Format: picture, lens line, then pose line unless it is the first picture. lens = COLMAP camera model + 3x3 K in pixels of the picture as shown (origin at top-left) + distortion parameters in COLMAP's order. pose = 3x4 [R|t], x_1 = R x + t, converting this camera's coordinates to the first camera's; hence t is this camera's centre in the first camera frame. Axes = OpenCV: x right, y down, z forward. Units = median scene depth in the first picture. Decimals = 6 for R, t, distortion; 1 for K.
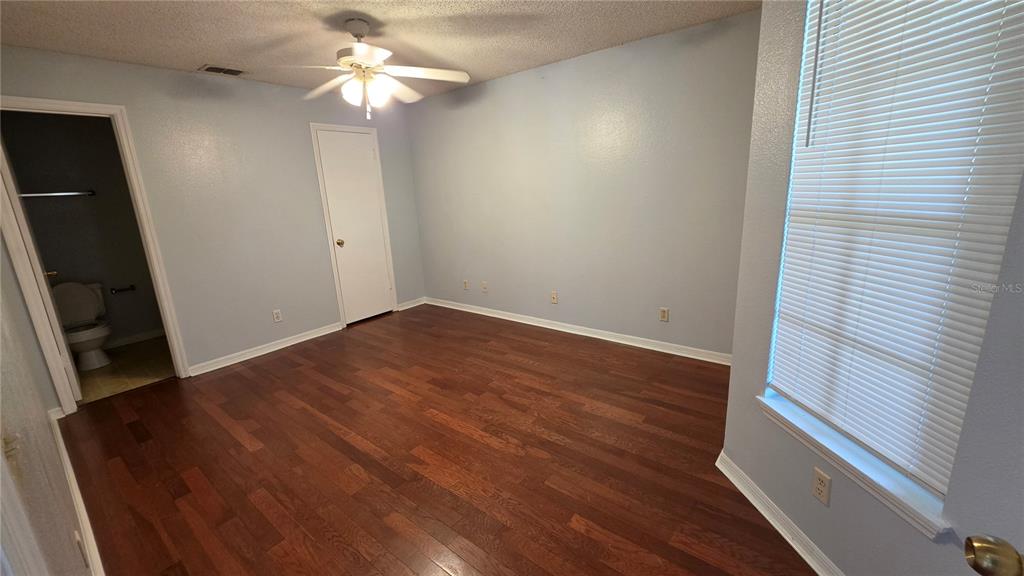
lens RADIAL K [[409.0, 0, 510.6], [0, 409.0, 285.3], [0, 0, 1]] dist [-0.000934, 0.000188]
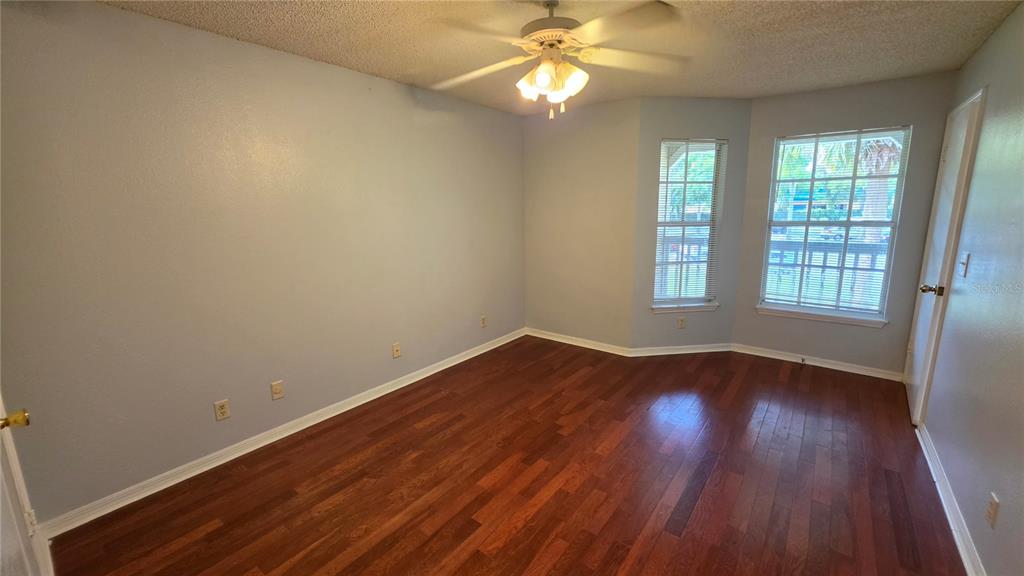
lens RADIAL K [[390.7, 0, 535.3], [0, 390.7, 283.6], [0, 0, 1]] dist [-0.000925, 0.000048]
pose [[-0.030621, -0.137106, 0.990083, -0.868607], [0.245999, 0.959045, 0.140416, -0.183564], [-0.968786, 0.247859, 0.004361, 0.899776]]
